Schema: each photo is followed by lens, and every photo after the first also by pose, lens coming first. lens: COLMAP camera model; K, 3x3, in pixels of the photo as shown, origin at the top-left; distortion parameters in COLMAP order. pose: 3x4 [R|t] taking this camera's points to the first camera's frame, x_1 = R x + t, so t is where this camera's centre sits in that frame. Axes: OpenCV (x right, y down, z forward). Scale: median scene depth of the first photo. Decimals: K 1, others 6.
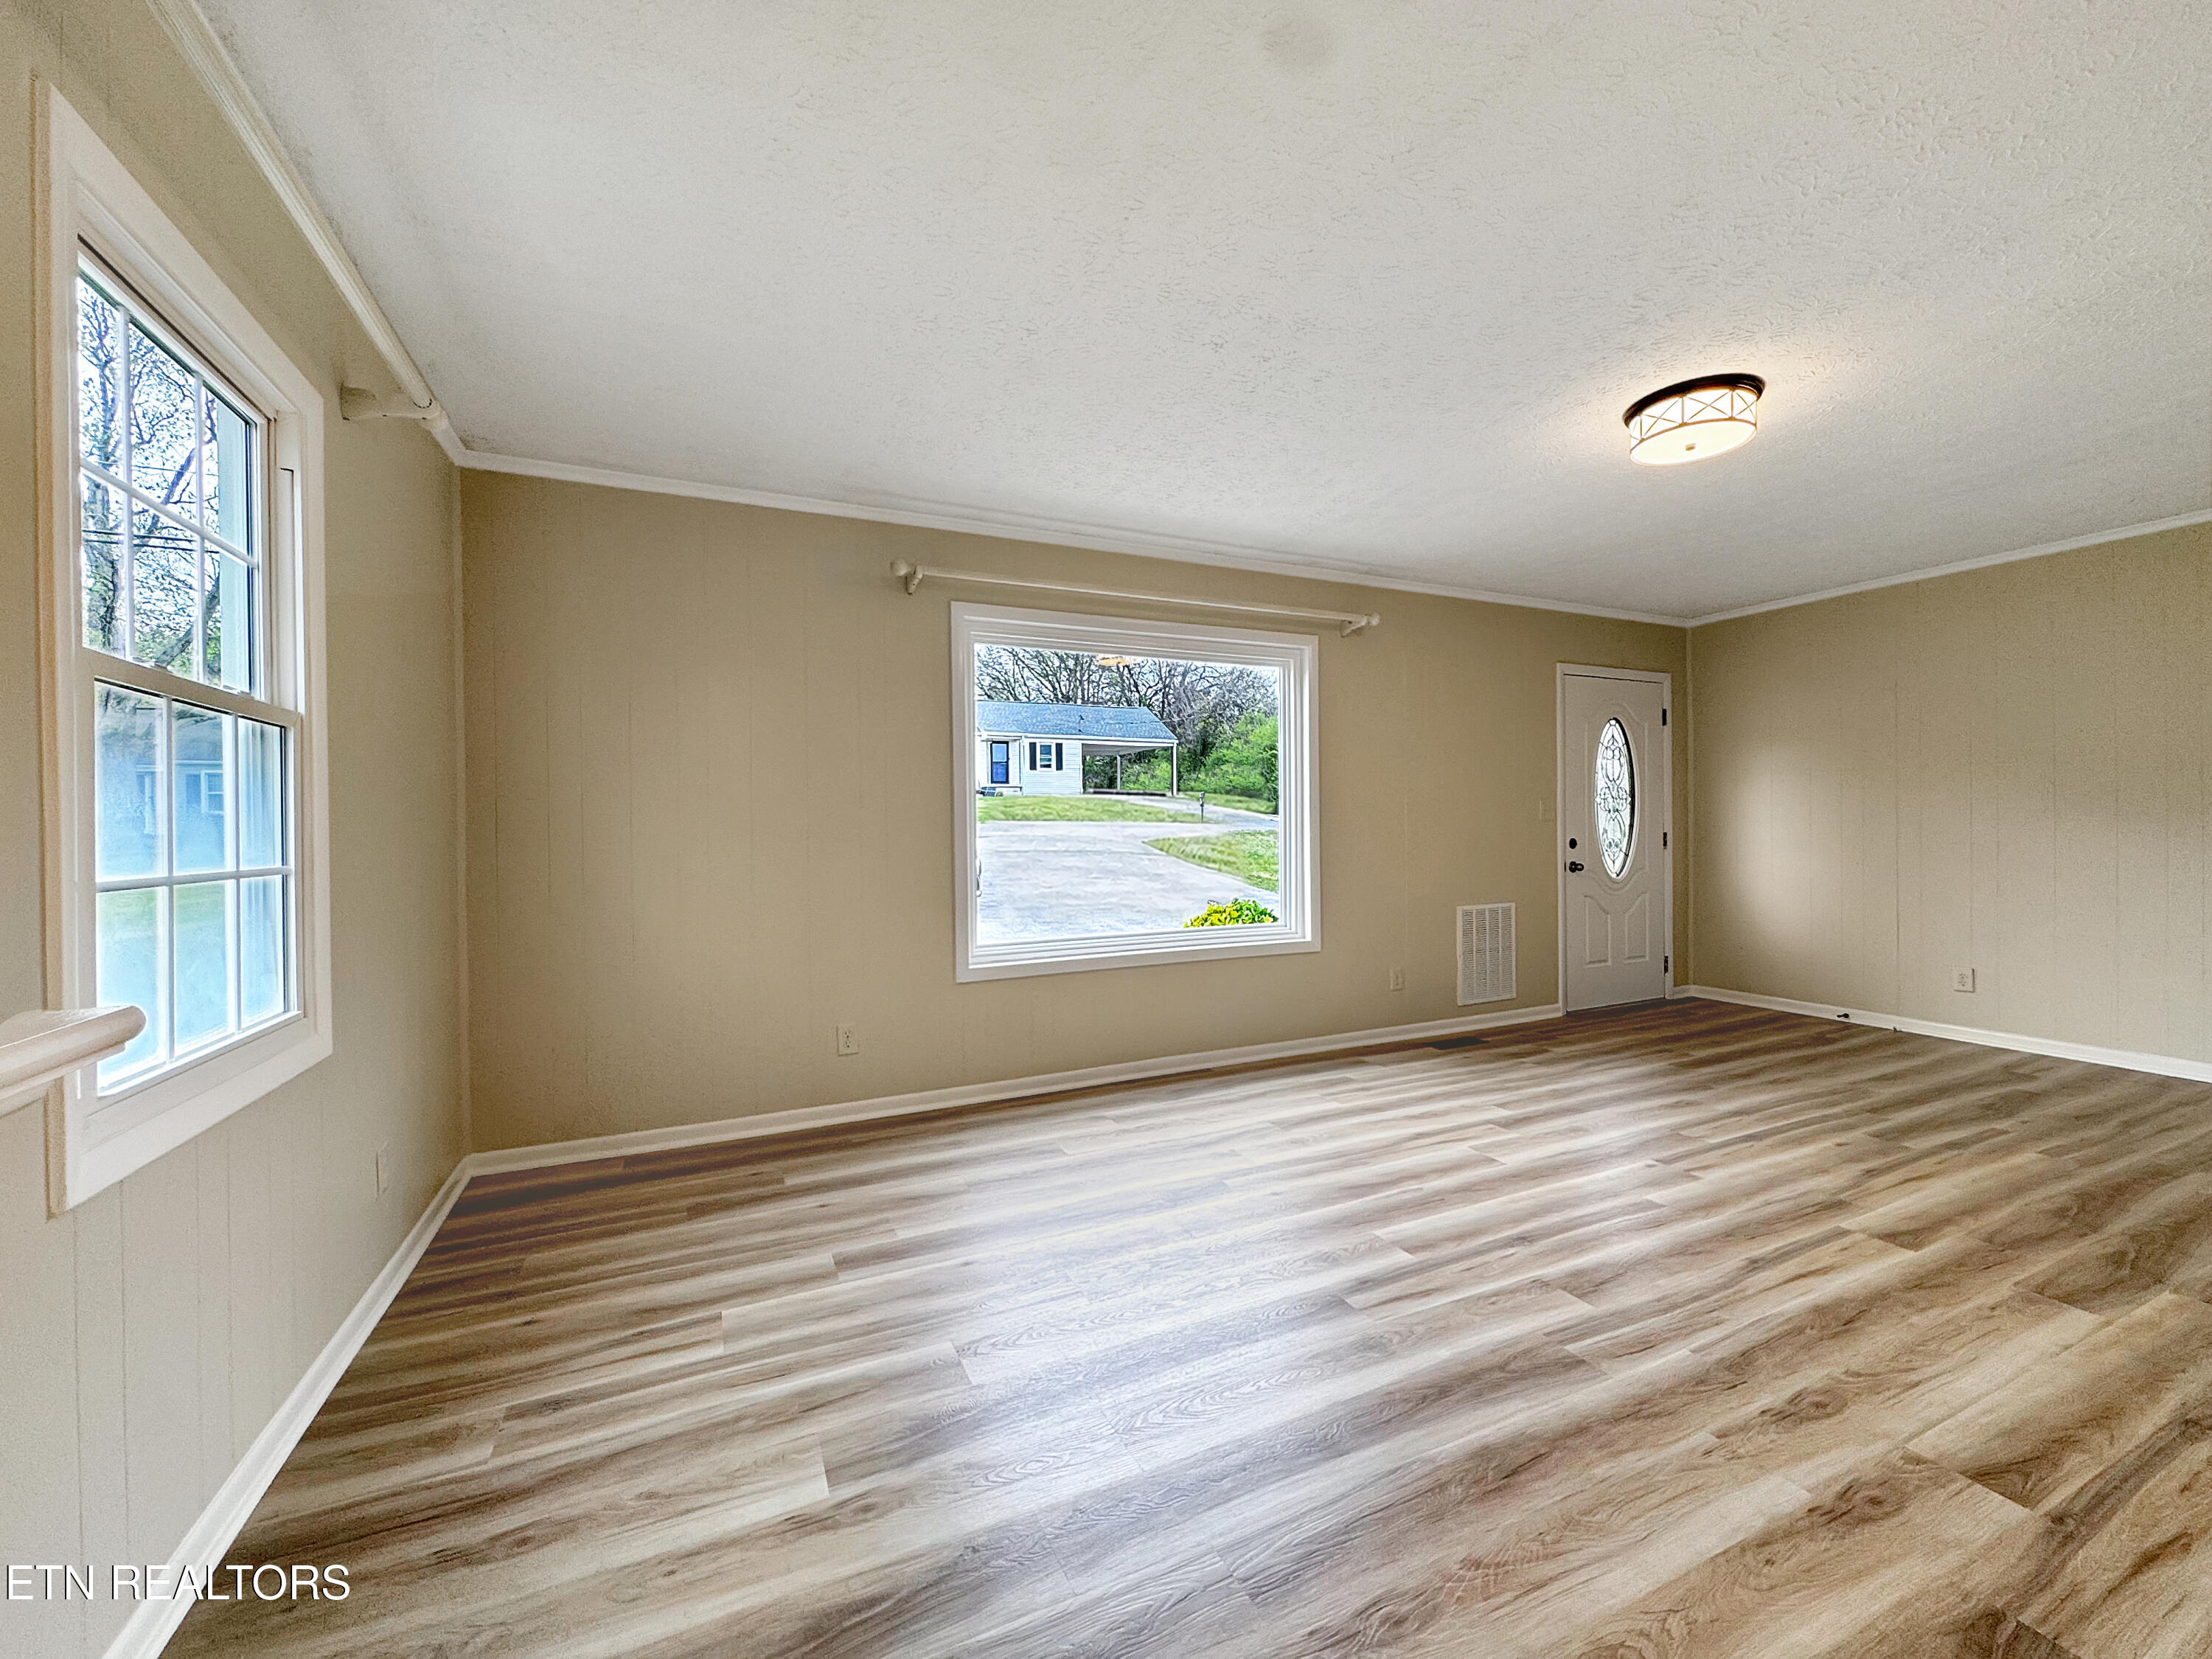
lens RADIAL K [[896.5, 0, 1103.6], [0, 896.5, 823.1], [0, 0, 1]] dist [0.000923, 0.000647]
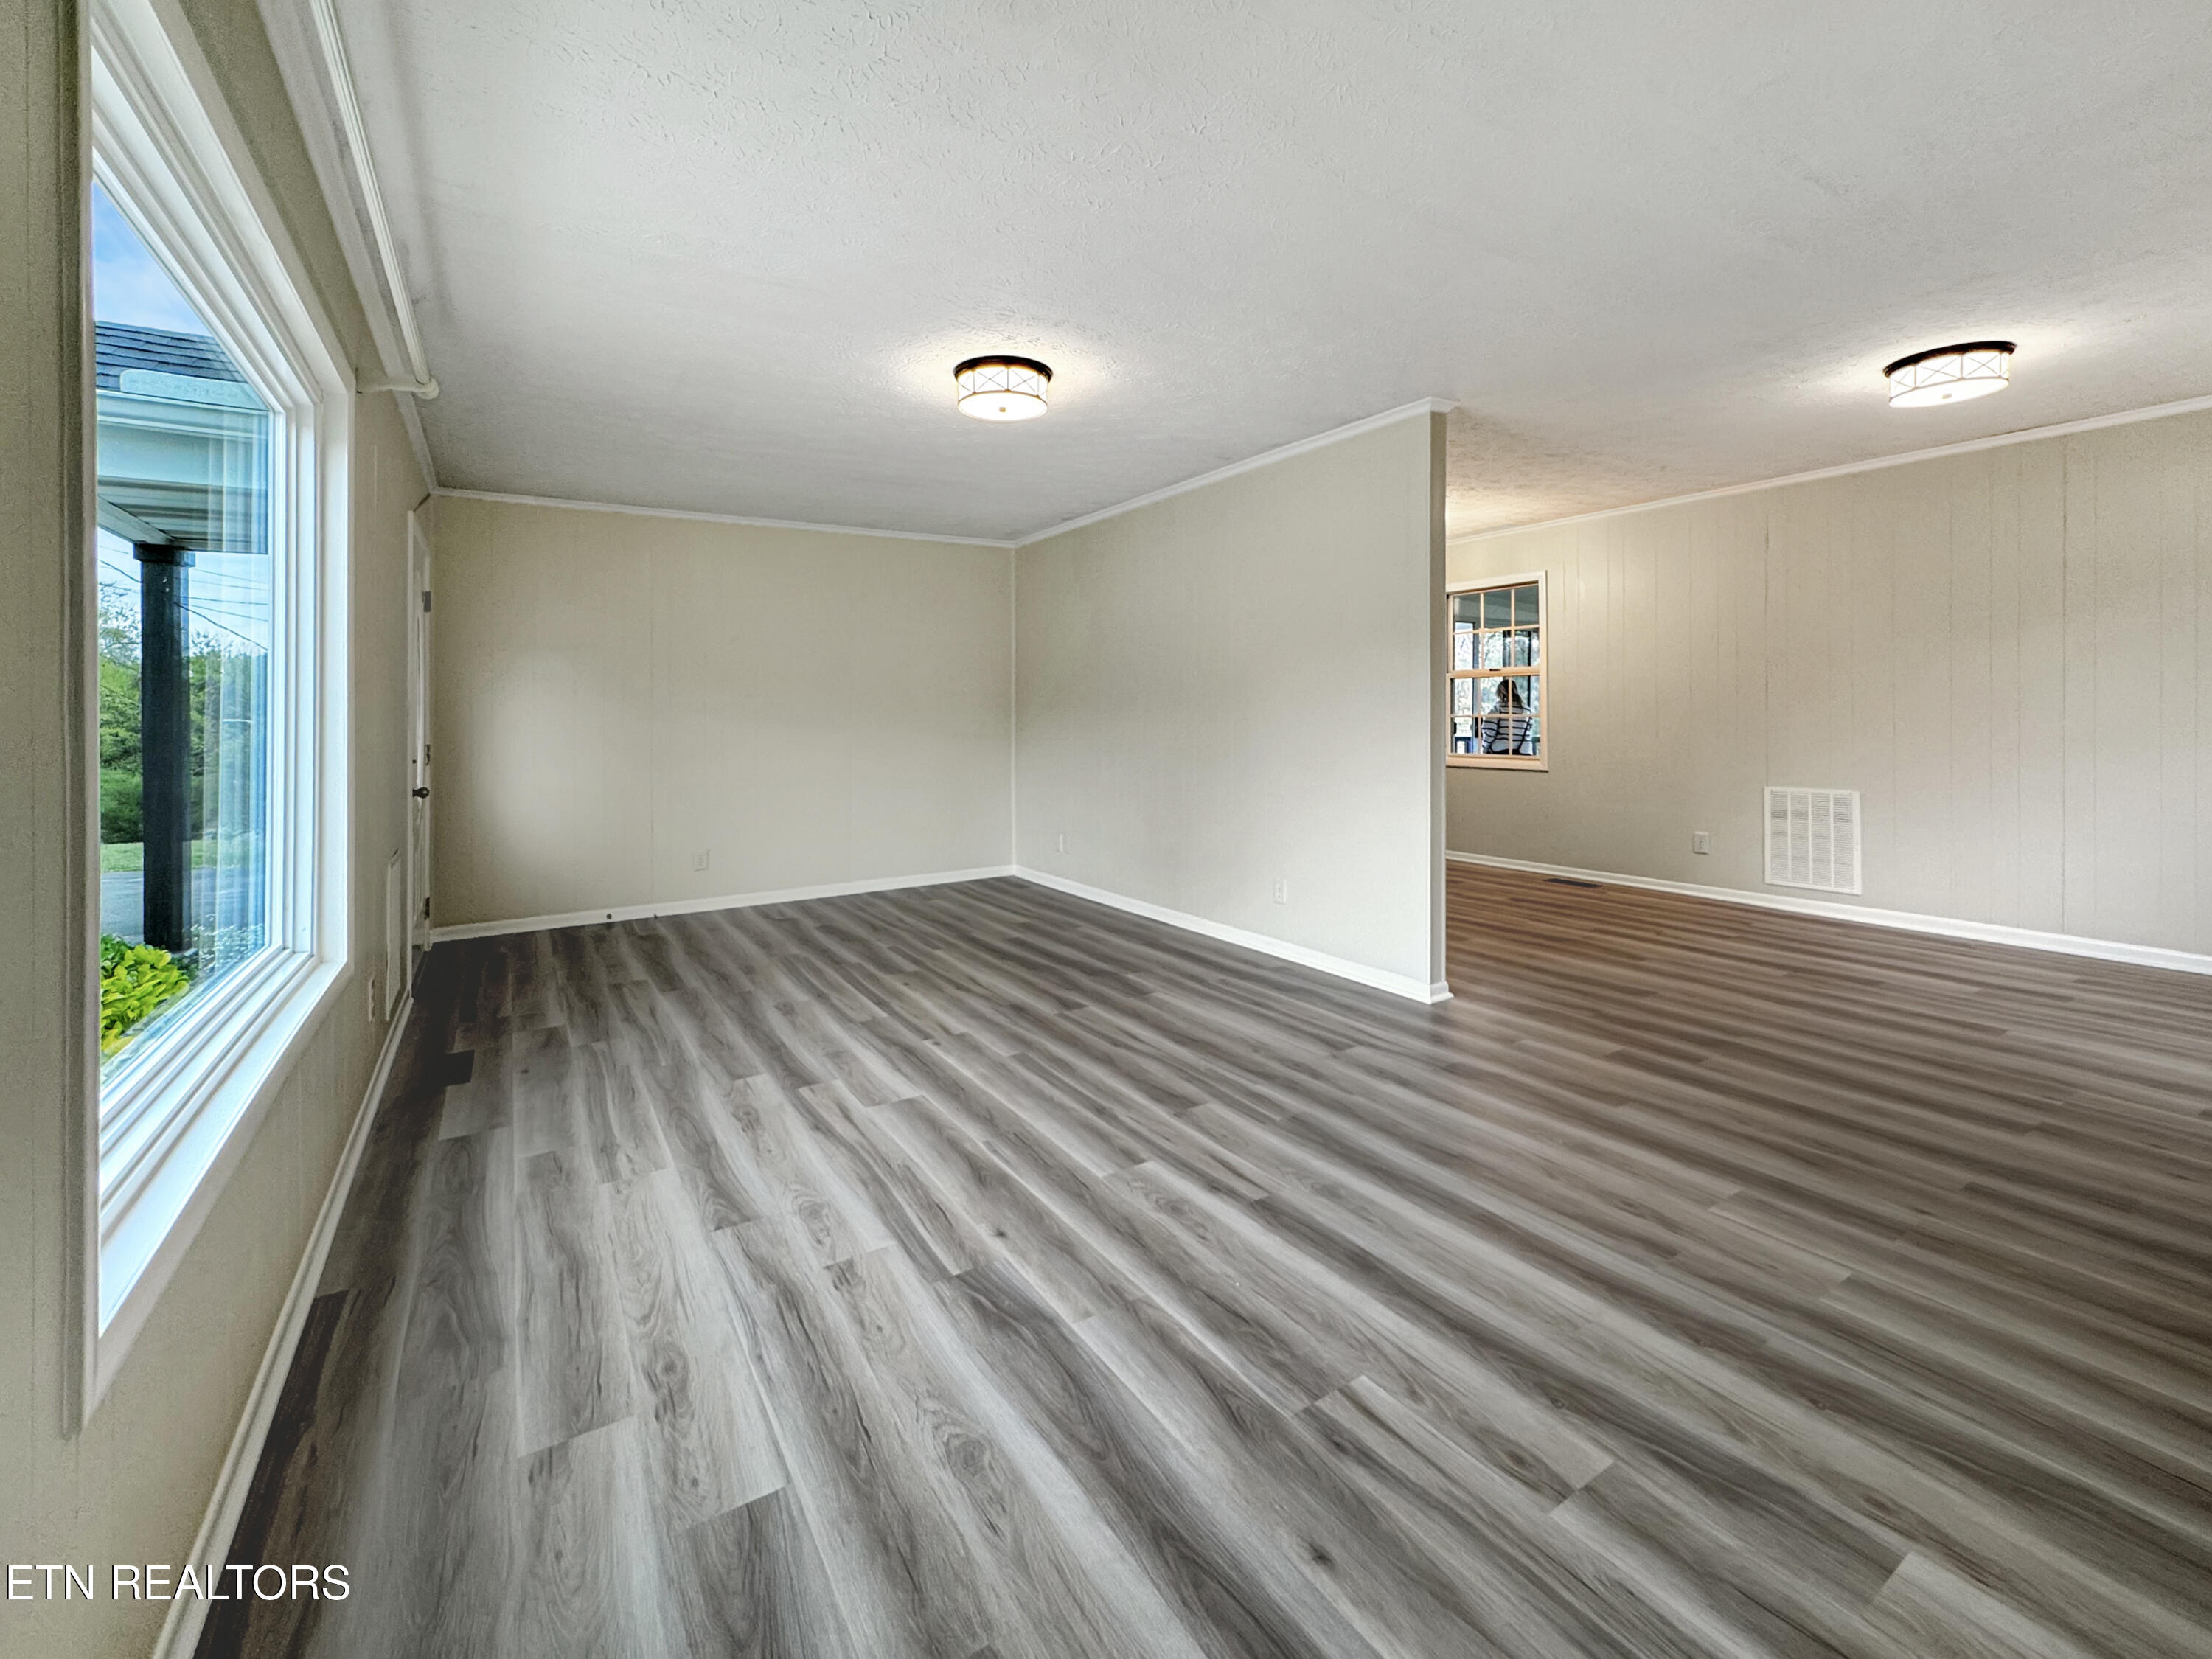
lens RADIAL K [[920.6, 0, 1108.6], [0, 920.6, 795.4], [0, 0, 1]] dist [-0.010255, -0.000163]
pose [[-0.131775, -0.073883, 0.988523, -0.506111], [0.015602, 0.996940, 0.076592, 0.000541], [-0.991157, 0.025516, -0.130219, 0.945669]]
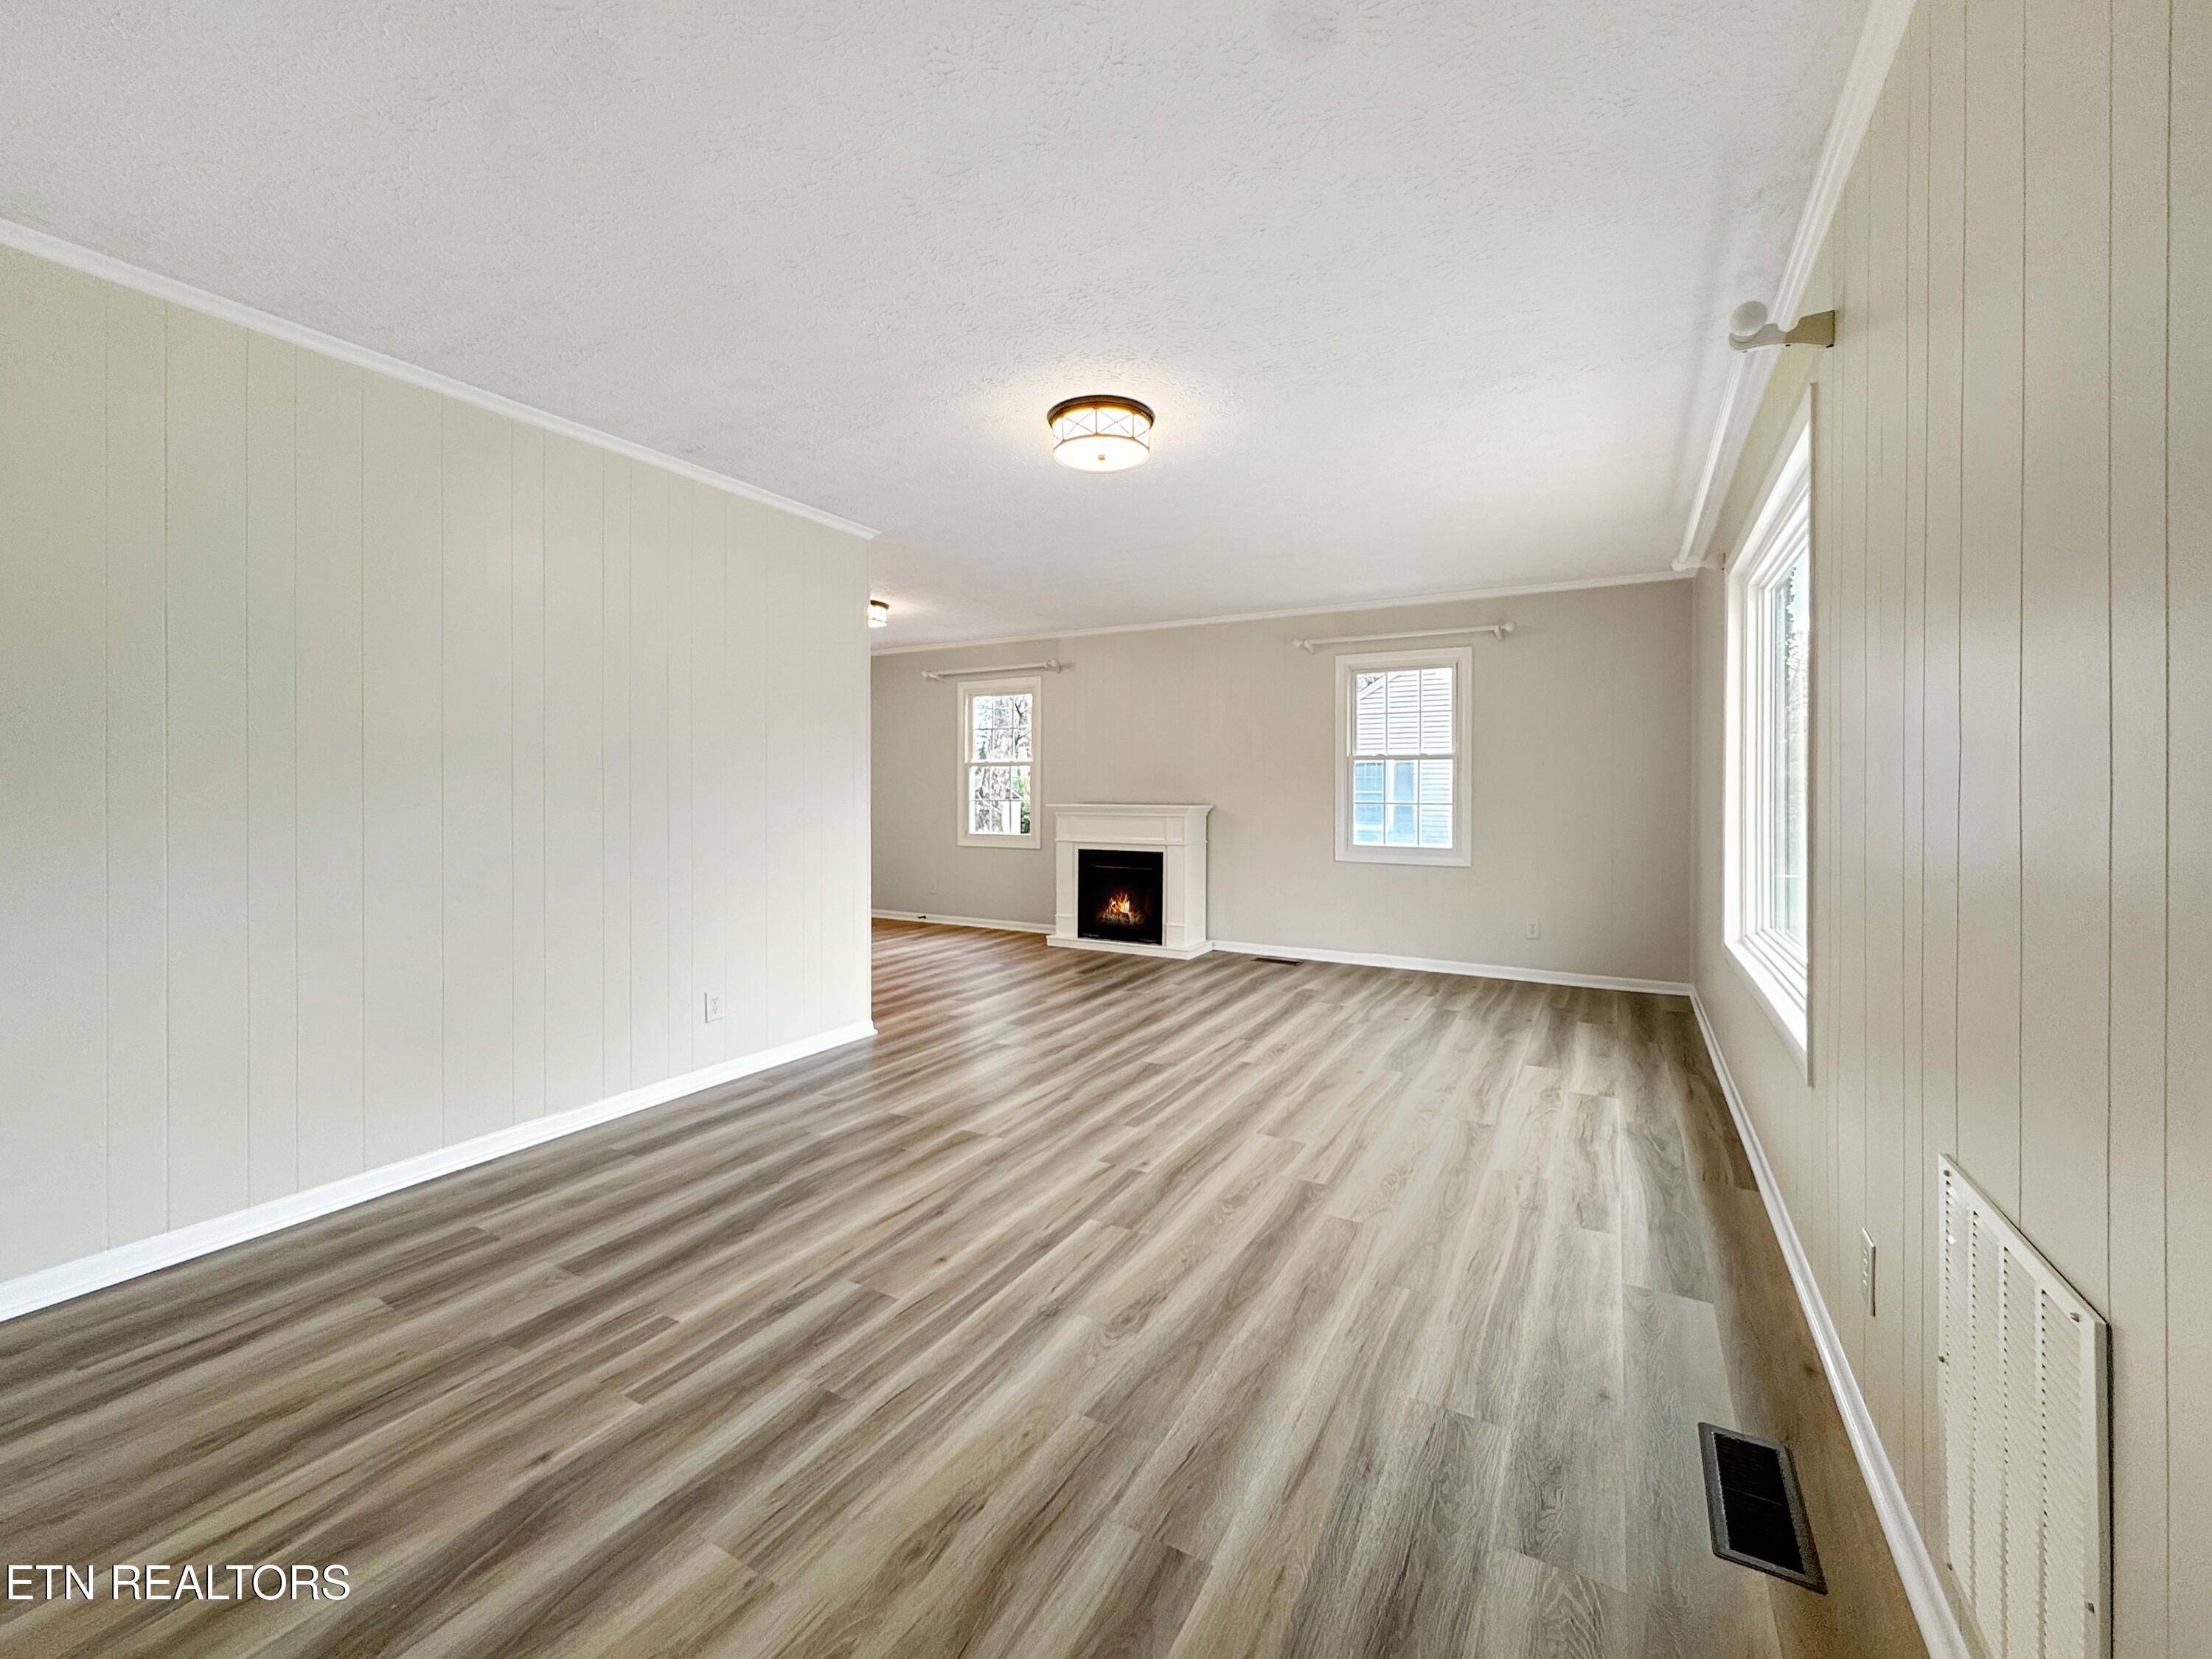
lens RADIAL K [[903.5, 0, 1093.7], [0, 903.5, 789.4], [0, 0, 1]] dist [0.001617, 0.000320]
pose [[-0.823597, 0.010552, -0.567077, 1.208601], [0.007845, 0.999943, 0.007213, -0.020385], [0.567121, 0.001492, -0.823633, 1.780884]]
